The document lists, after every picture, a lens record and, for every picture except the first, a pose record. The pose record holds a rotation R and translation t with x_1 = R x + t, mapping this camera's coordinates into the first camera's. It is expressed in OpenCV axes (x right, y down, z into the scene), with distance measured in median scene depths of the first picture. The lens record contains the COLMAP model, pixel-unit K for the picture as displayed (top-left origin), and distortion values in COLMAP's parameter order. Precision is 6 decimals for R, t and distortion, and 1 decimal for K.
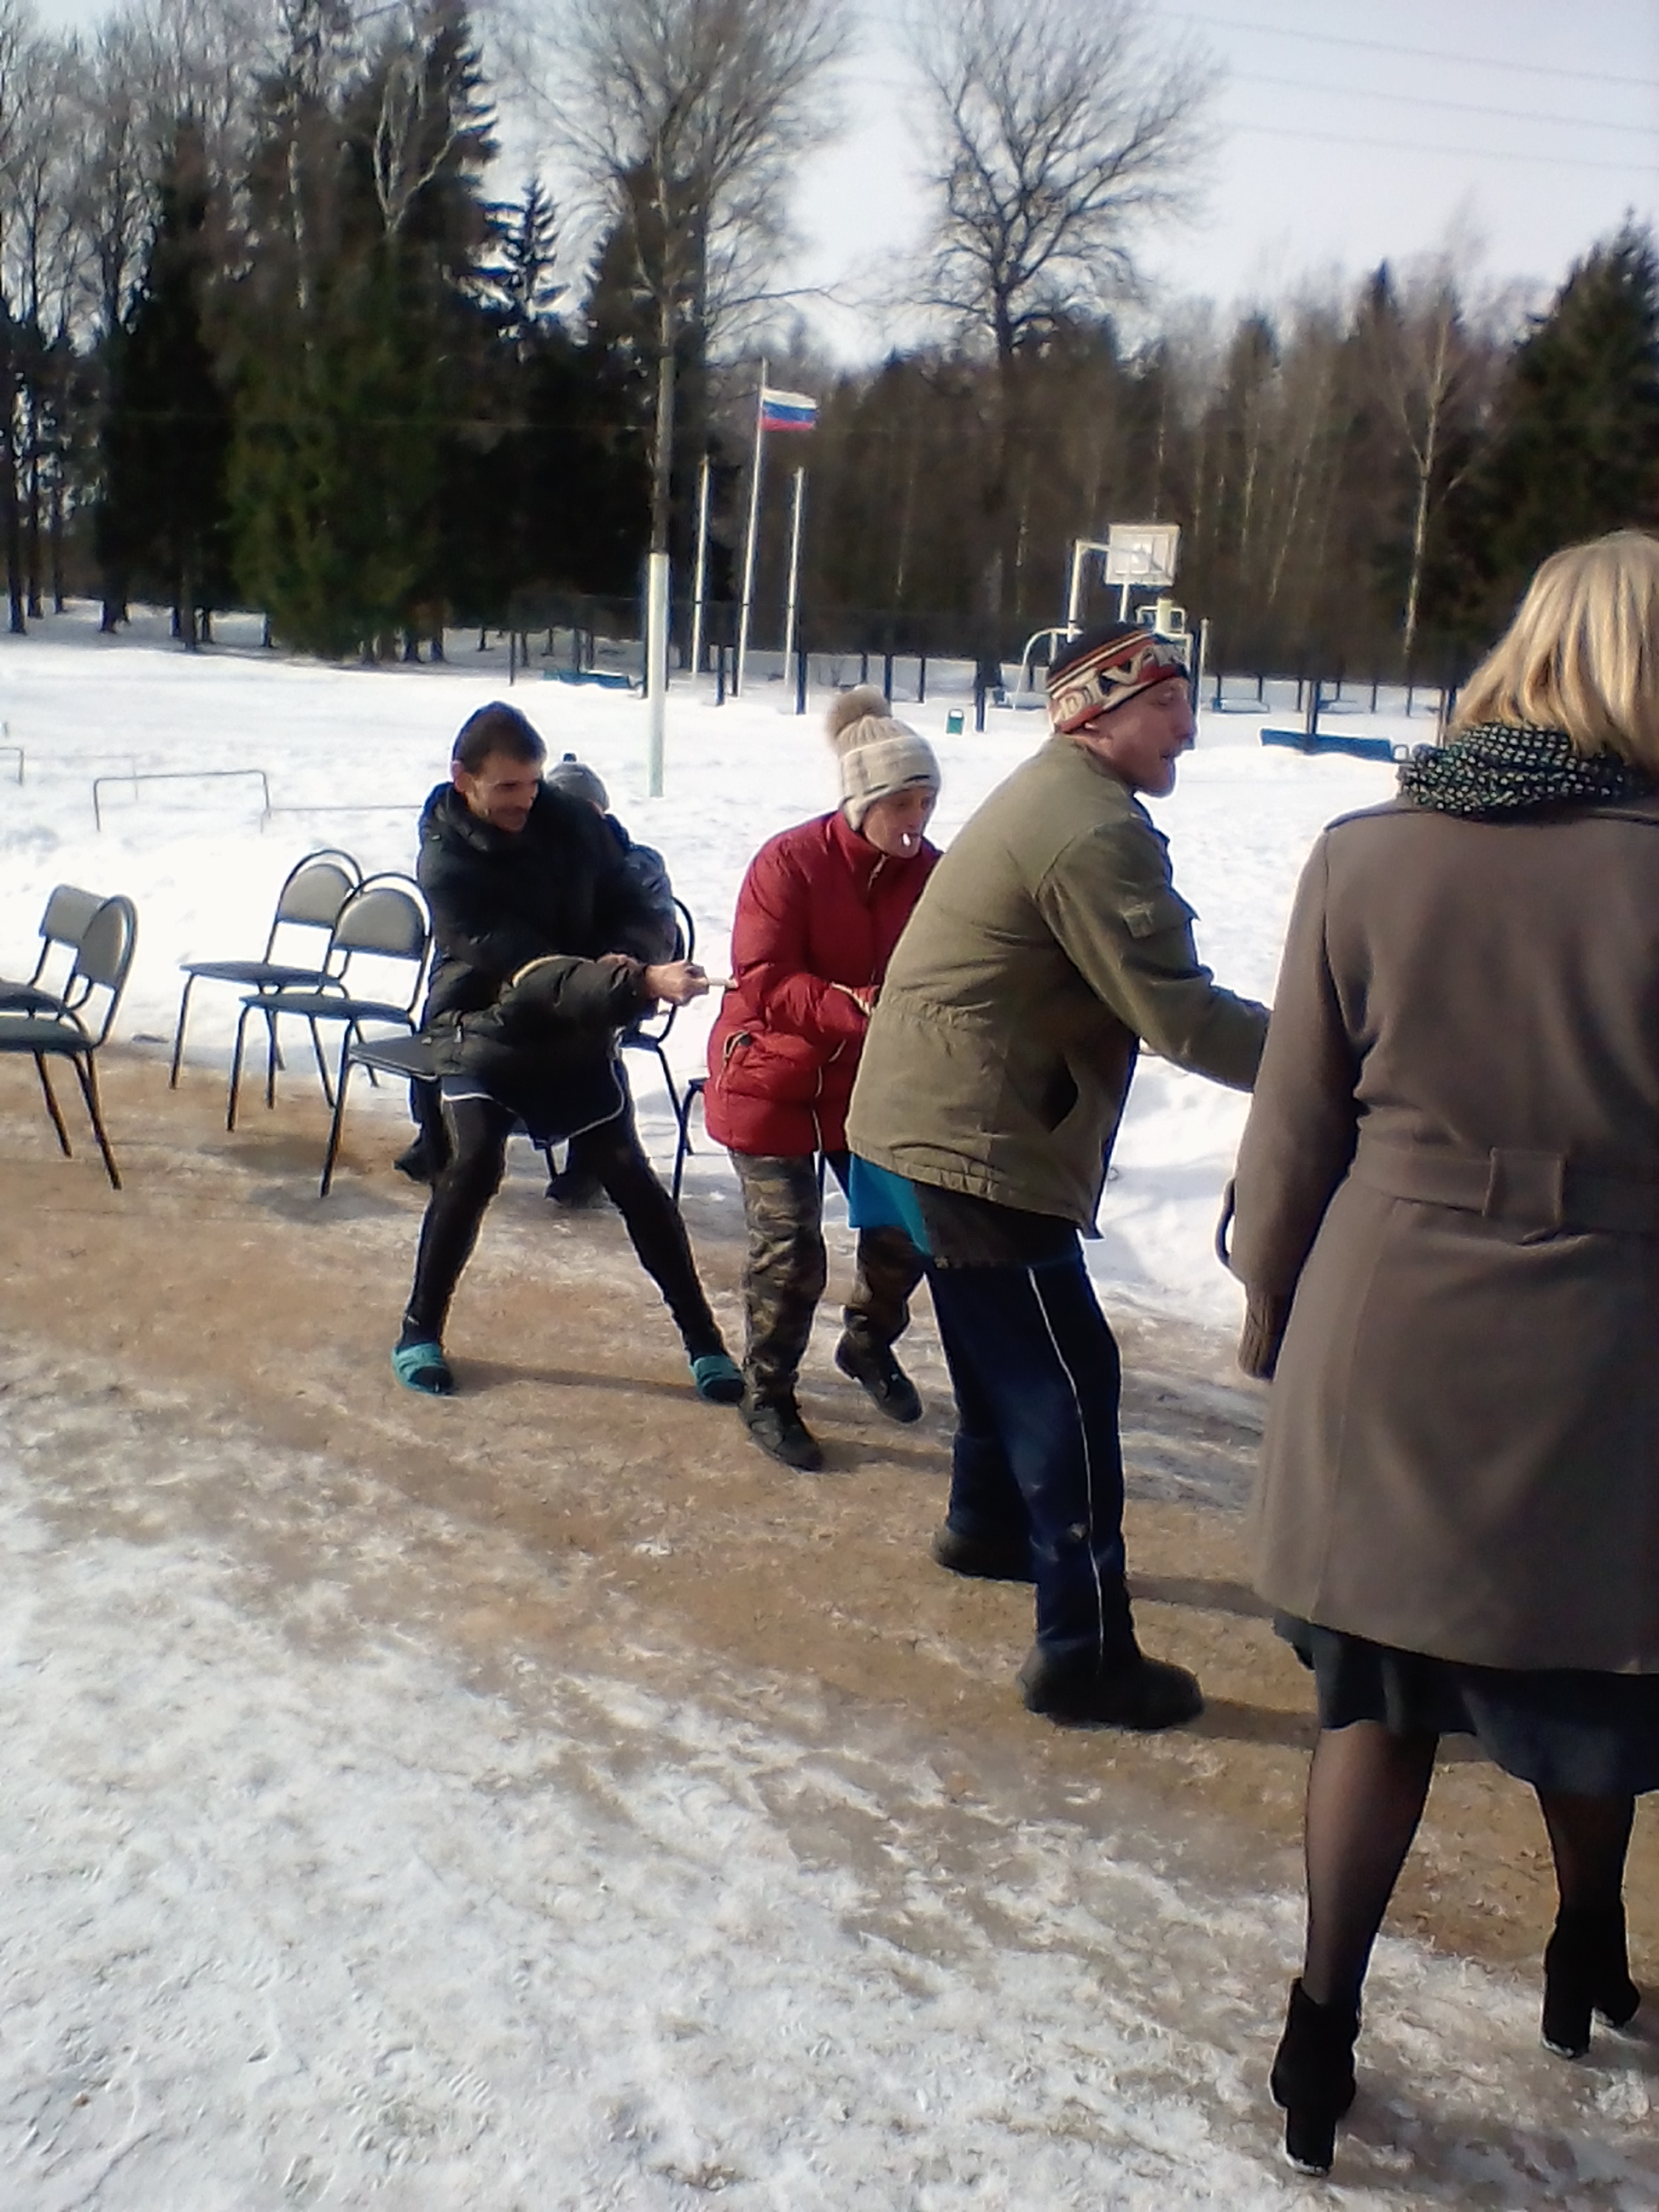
lens RADIAL K [[2027.5, 0, 829.5], [0, 2027.5, 1106.0], [0, 0, 1]] dist [0.013925, -0.124700]
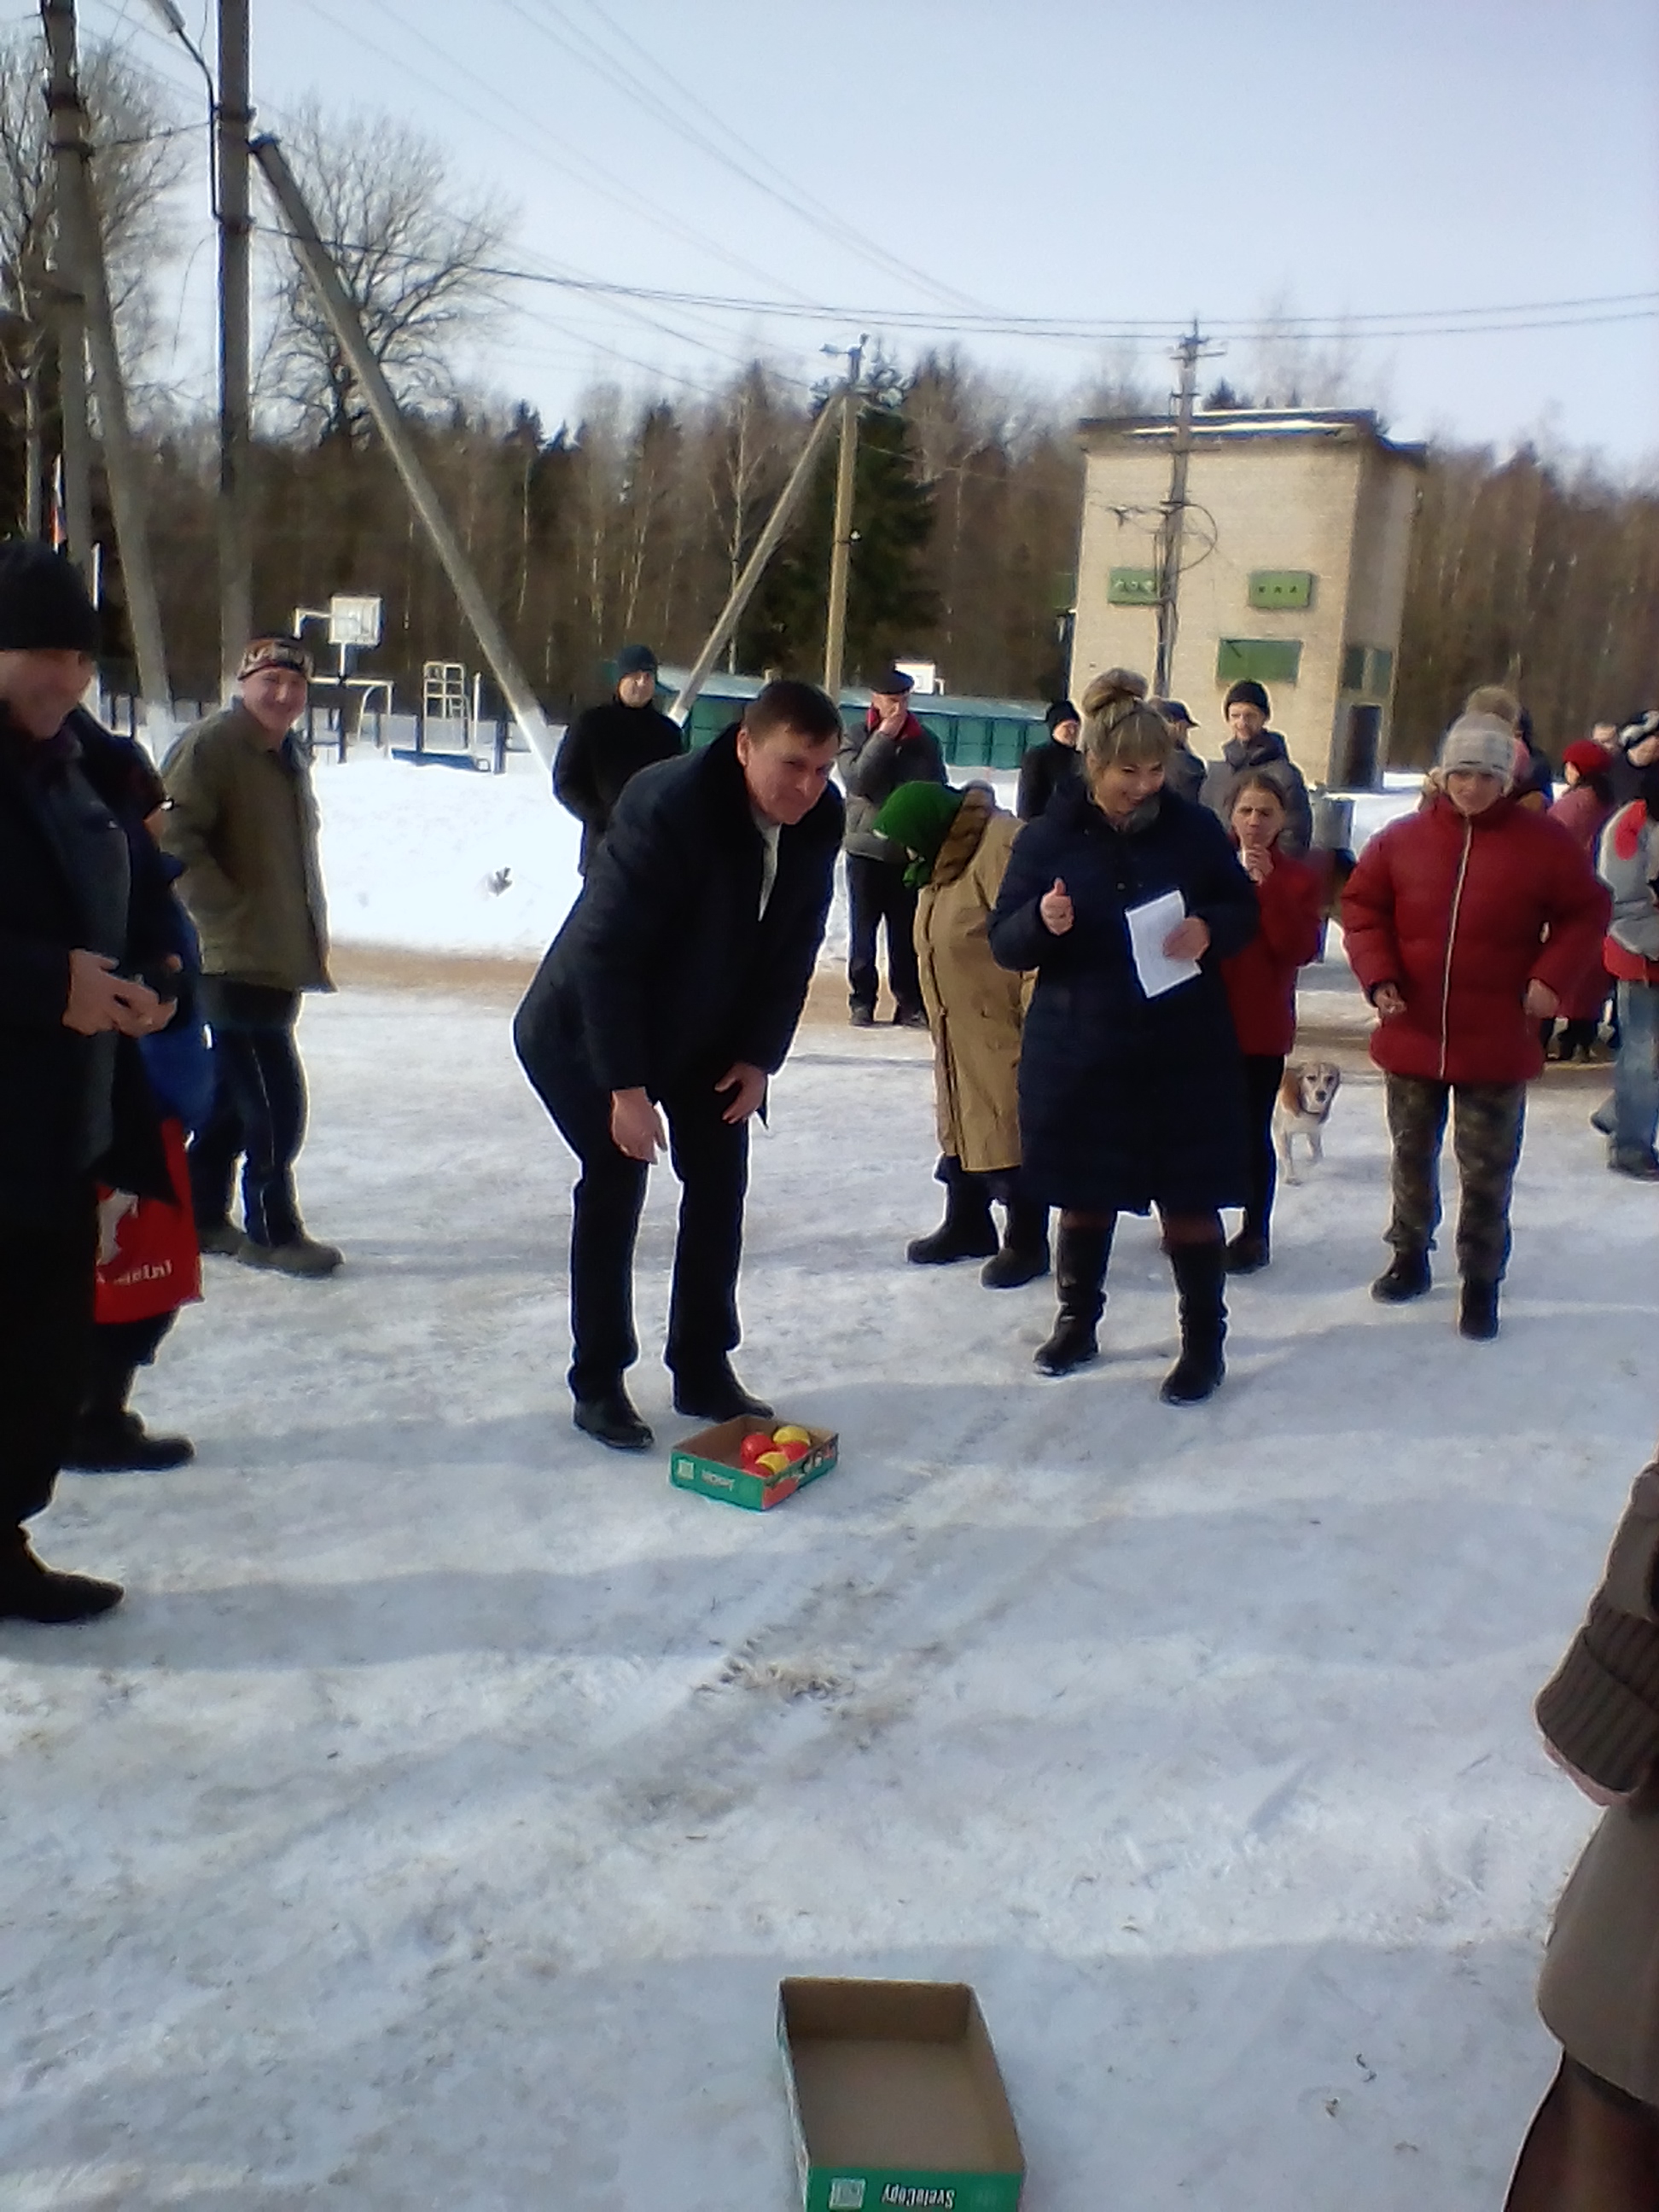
lens RADIAL K [[2013.4, 0, 829.5], [0, 2013.4, 1106.0], [0, 0, 1]] dist [0.050014, -0.162757]
pose [[0.971882, -0.037353, 0.232487, 0.075440], [0.044046, 0.998749, -0.023662, 0.045036], [-0.231312, 0.033237, 0.972312, -0.173623]]
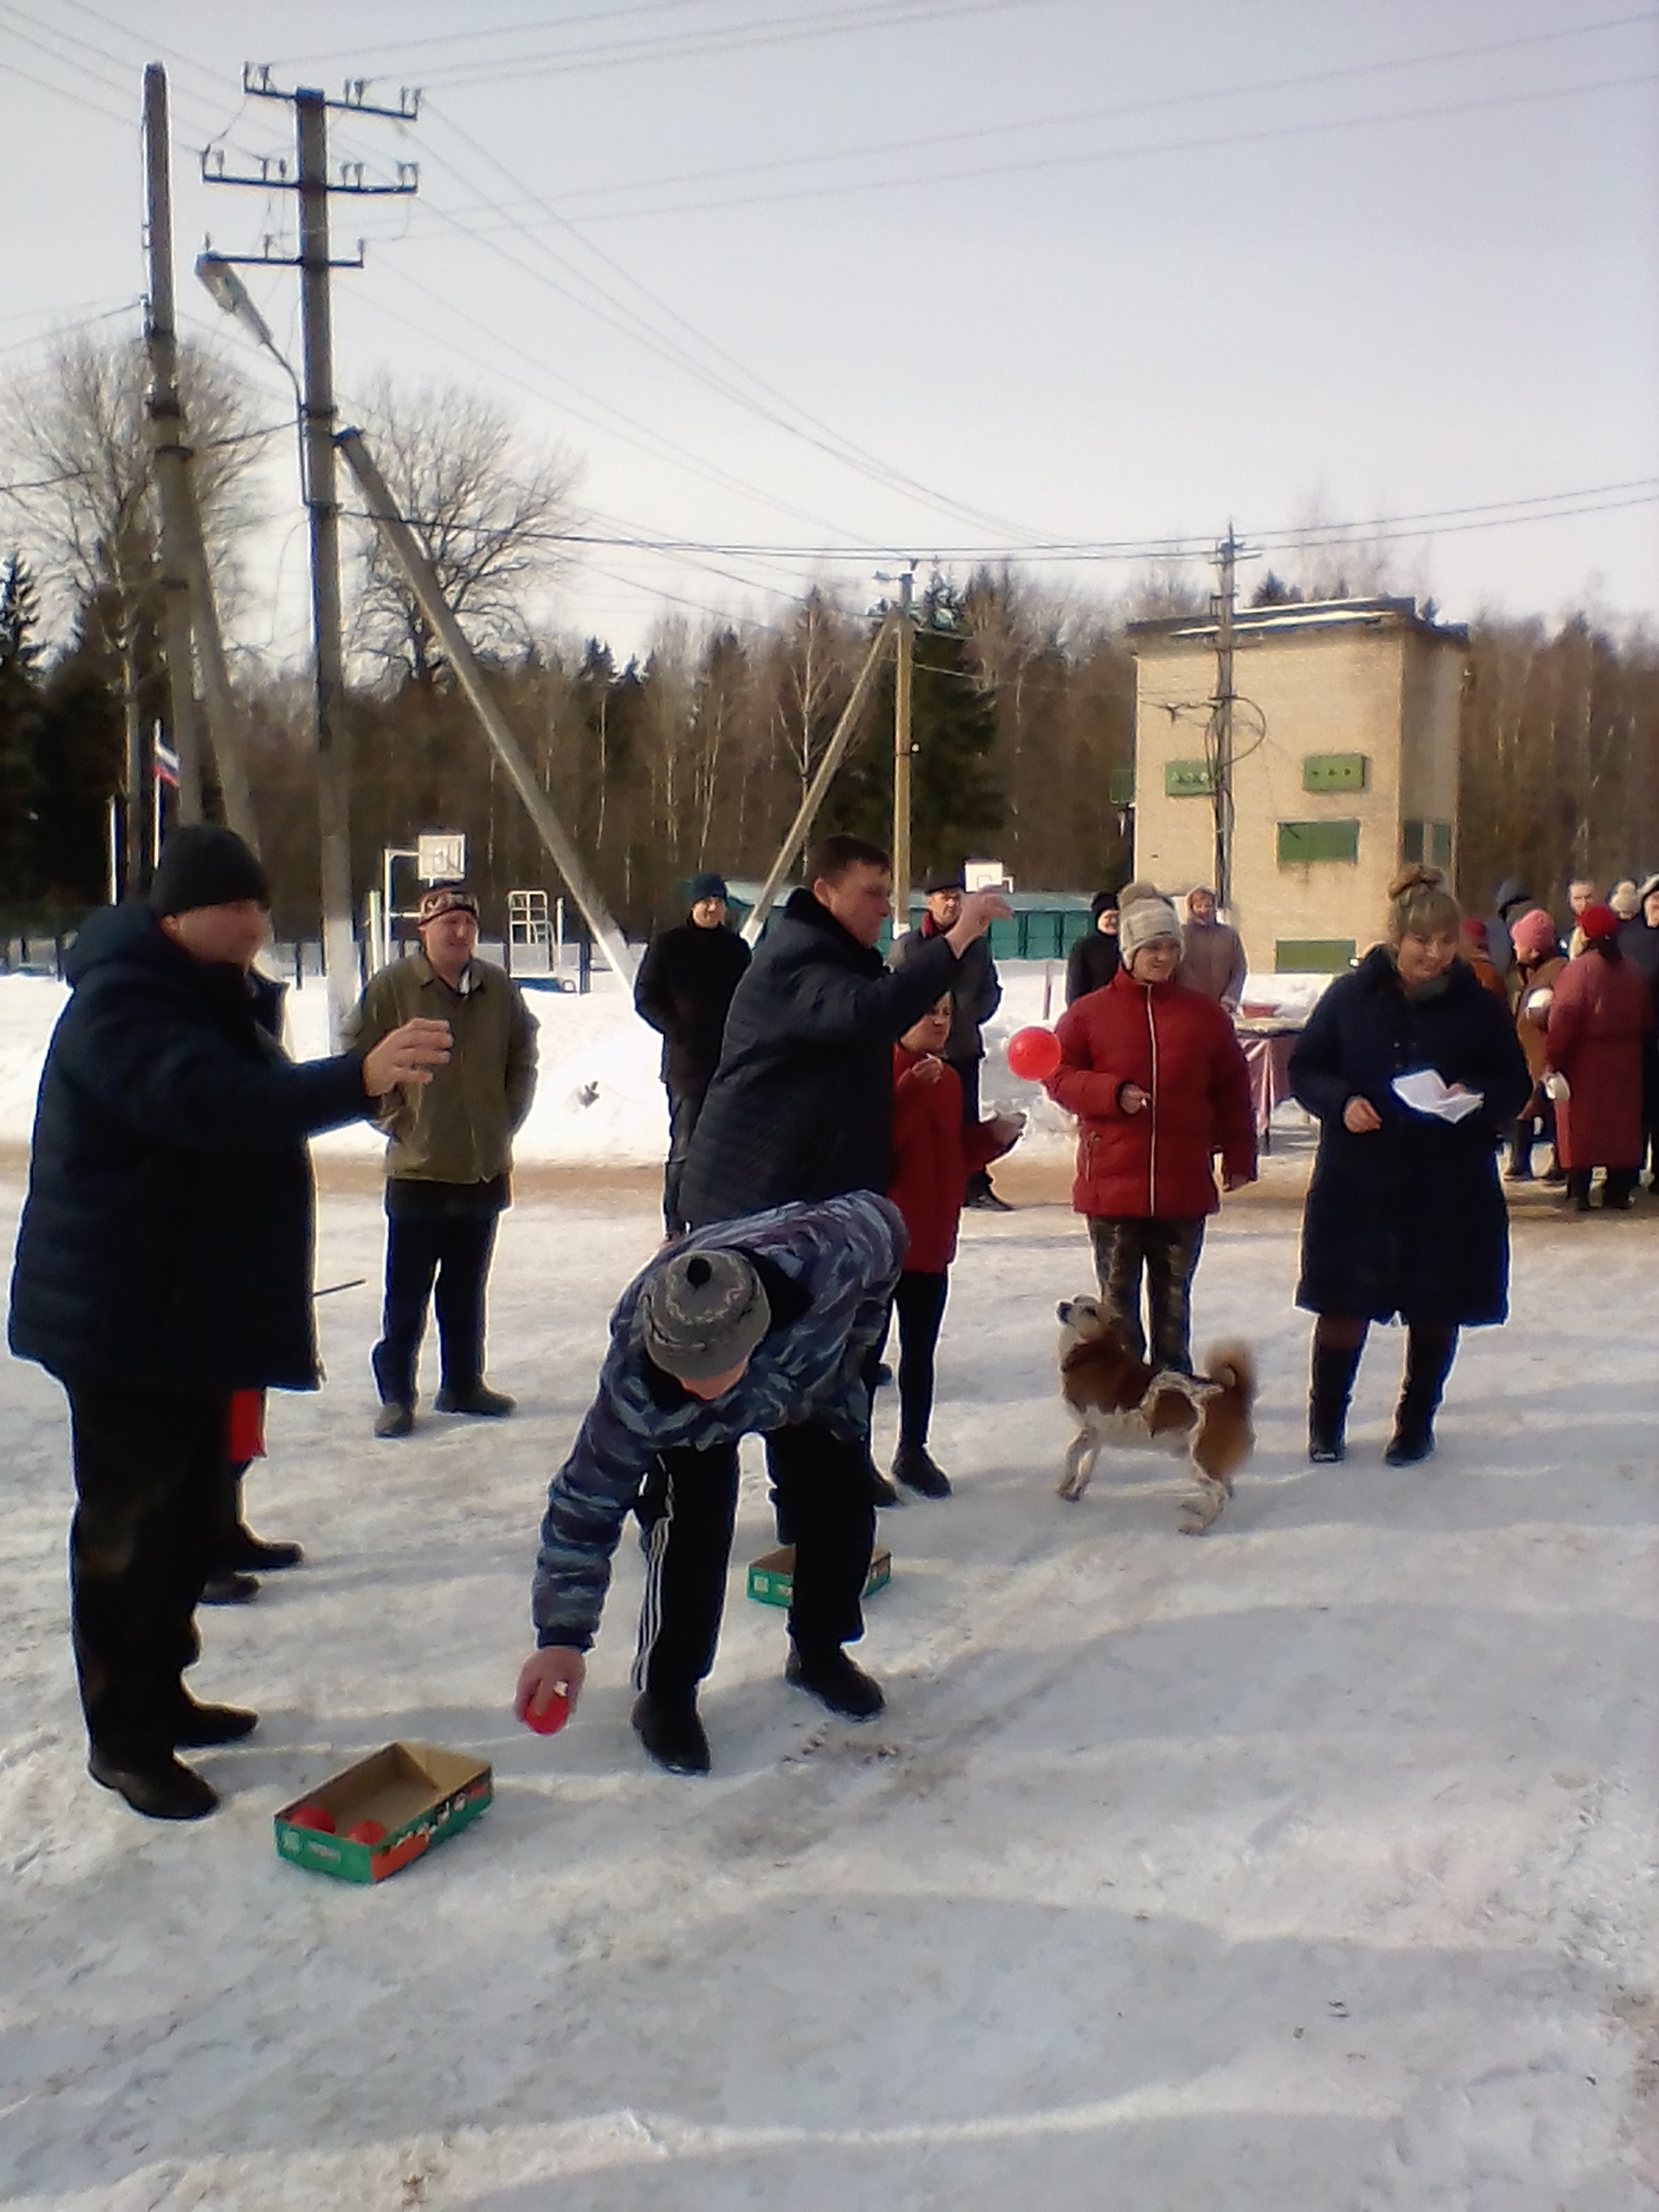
lens RADIAL K [[2027.5, 0, 829.5], [0, 2027.5, 1106.0], [0, 0, 1]] dist [0.013925, -0.124700]
pose [[0.978873, -0.068142, 0.192782, 0.074378], [0.093498, 0.987660, -0.125643, 0.047462], [-0.181841, 0.141013, 0.973165, -0.187270]]
